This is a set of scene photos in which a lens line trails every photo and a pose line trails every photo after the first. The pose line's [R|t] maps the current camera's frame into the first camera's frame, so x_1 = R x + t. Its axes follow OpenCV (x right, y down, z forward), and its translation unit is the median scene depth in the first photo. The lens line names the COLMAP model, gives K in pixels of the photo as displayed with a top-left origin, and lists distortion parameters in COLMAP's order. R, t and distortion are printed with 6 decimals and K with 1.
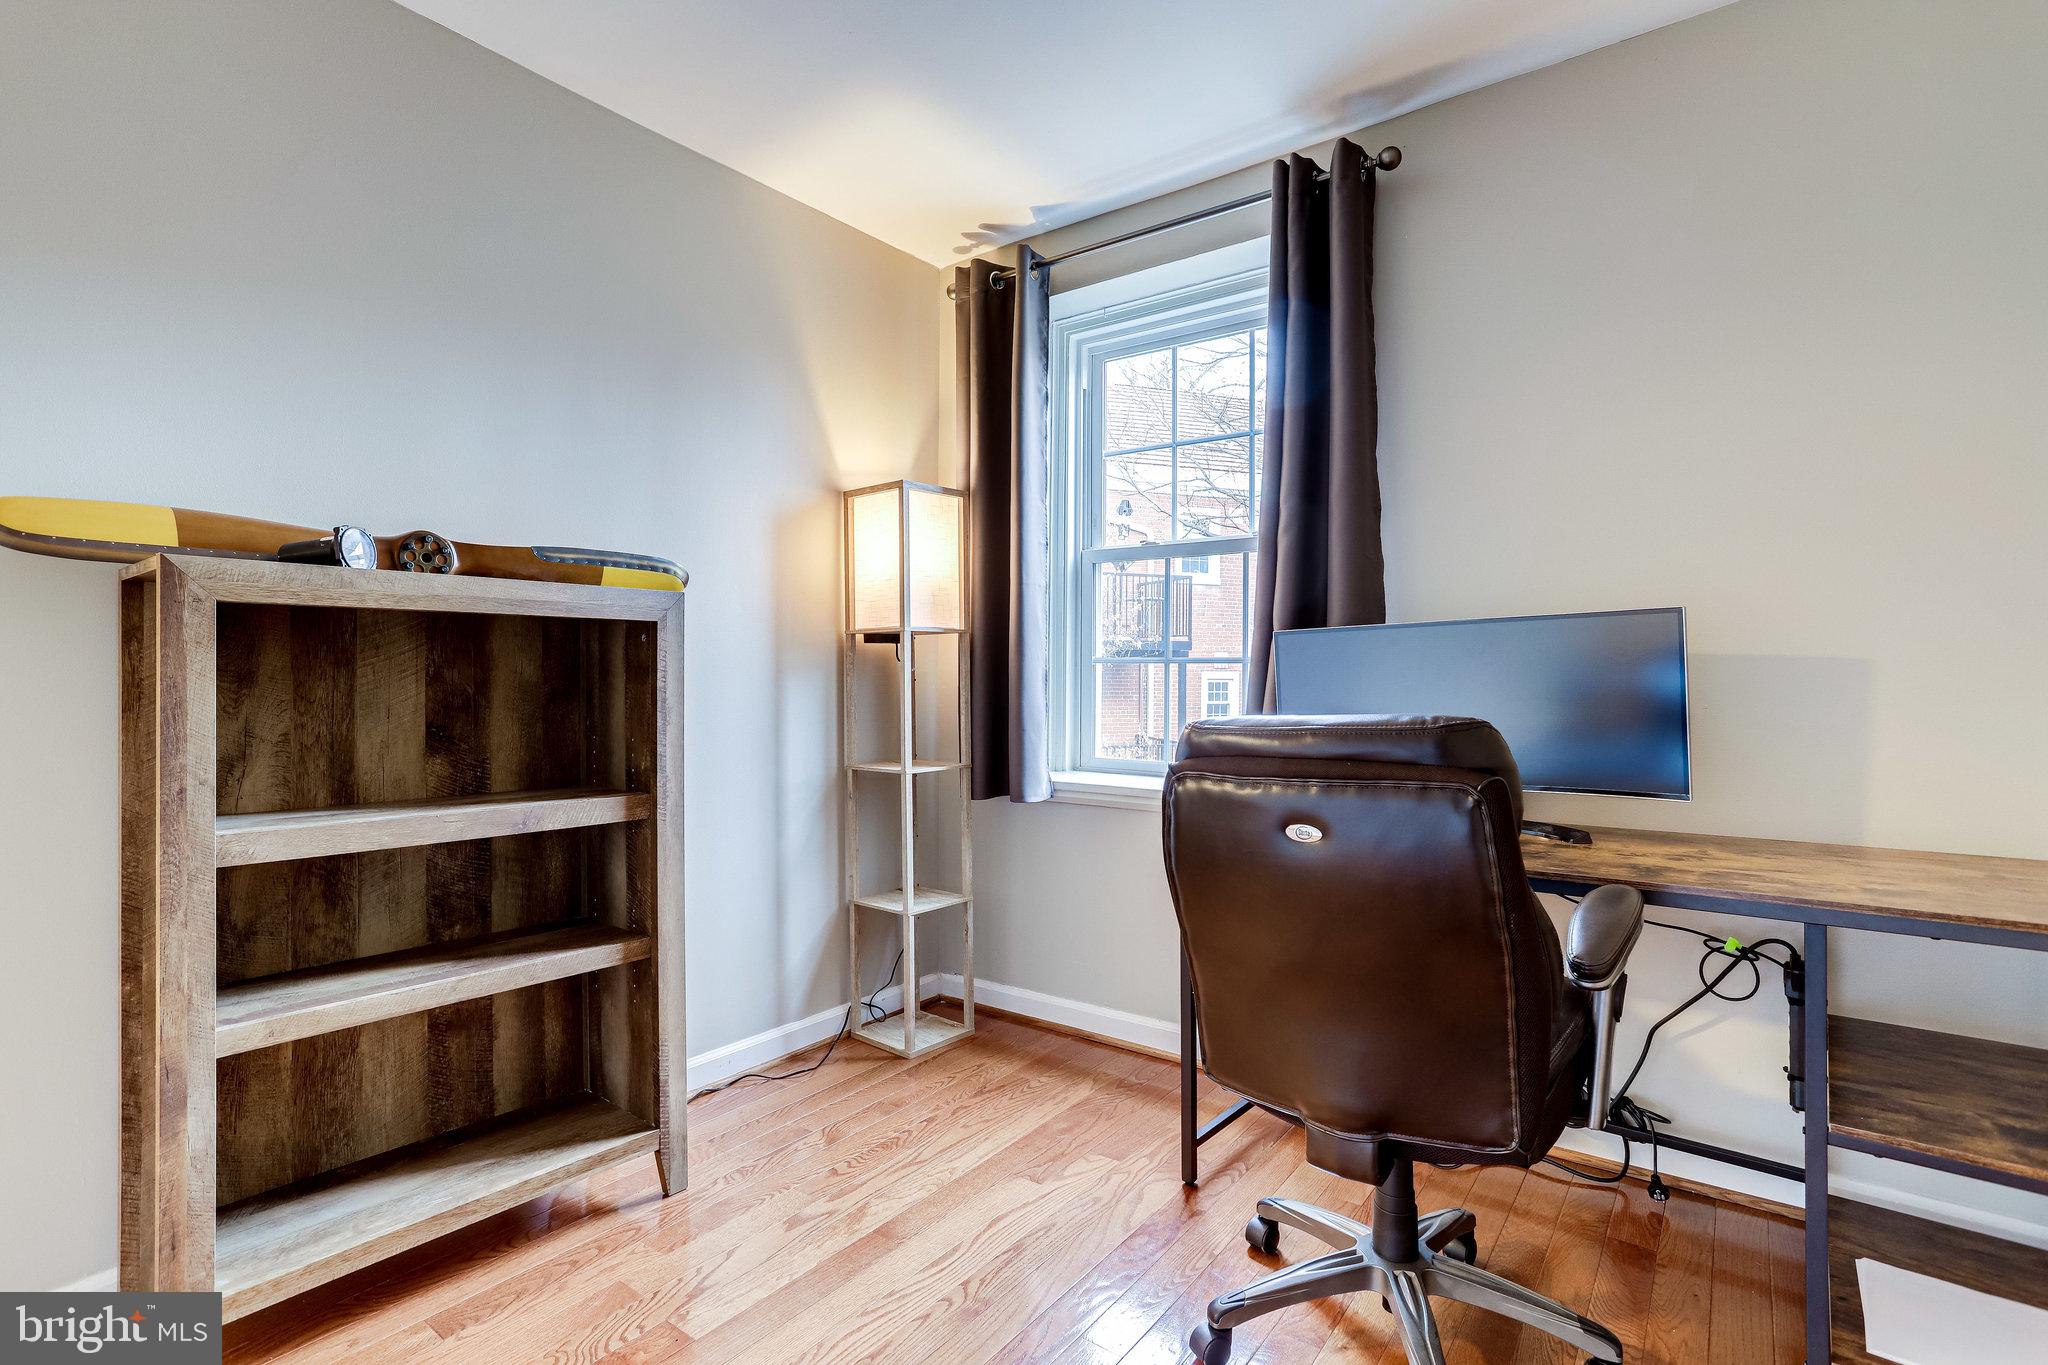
lens RADIAL K [[981.6, 0, 1020.7], [0, 981.6, 676.1], [0, 0, 1]] dist [-0.038409, 0.019283]
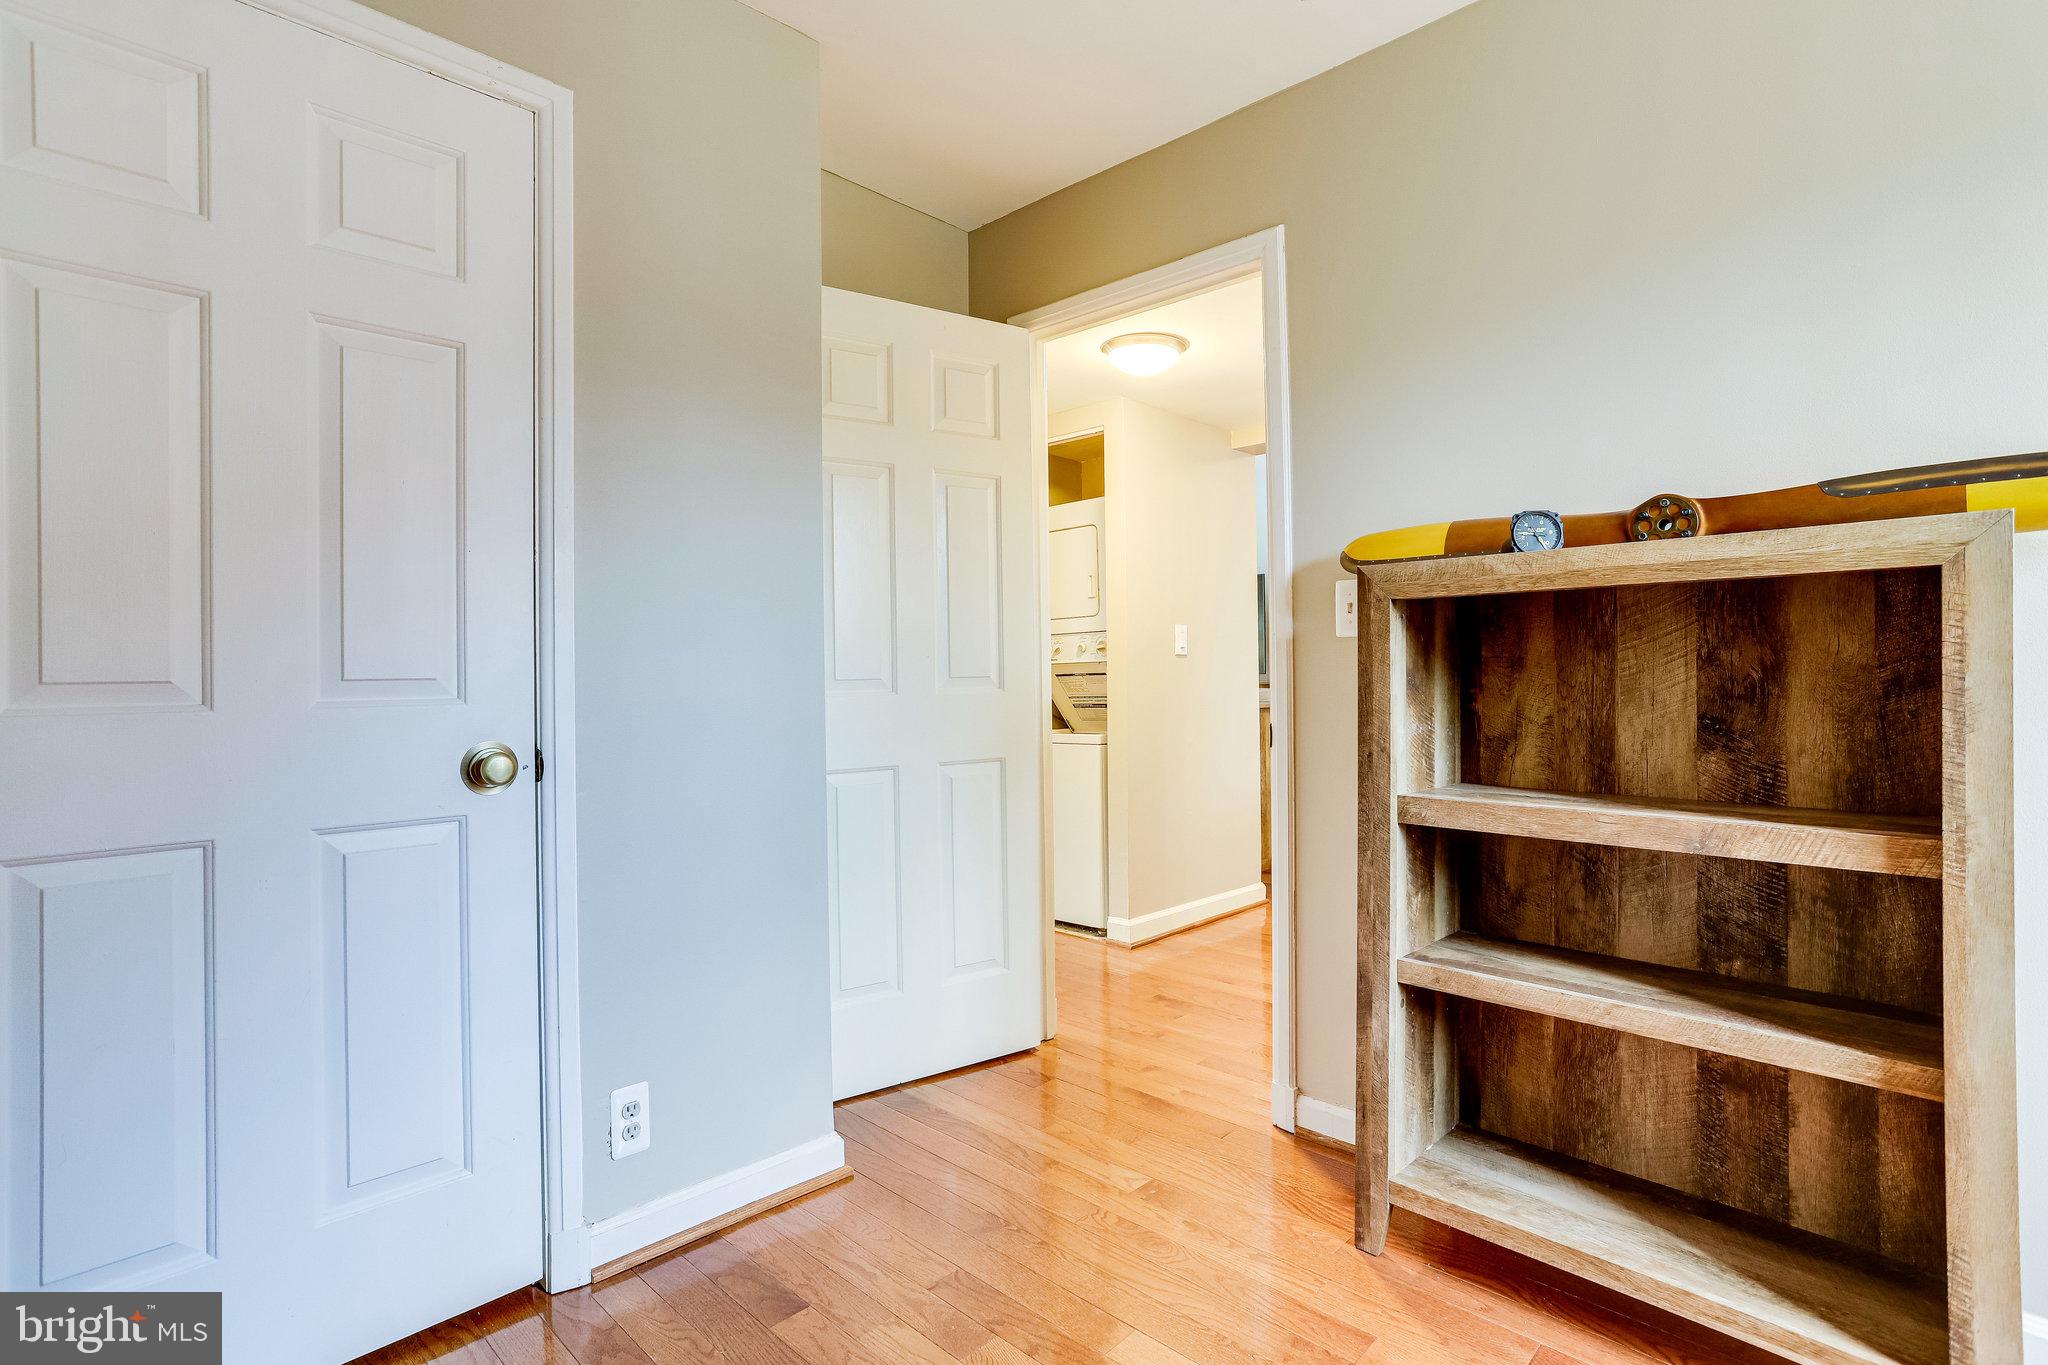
lens RADIAL K [[997.5, 0, 1018.4], [0, 997.5, 662.0], [0, 0, 1]] dist [-0.032659, 0.019911]
pose [[-0.119039, -0.012364, -0.992813, 0.341319], [0.010645, 0.999849, -0.013728, 0.008900], [0.992833, -0.012203, -0.118889, 0.520959]]
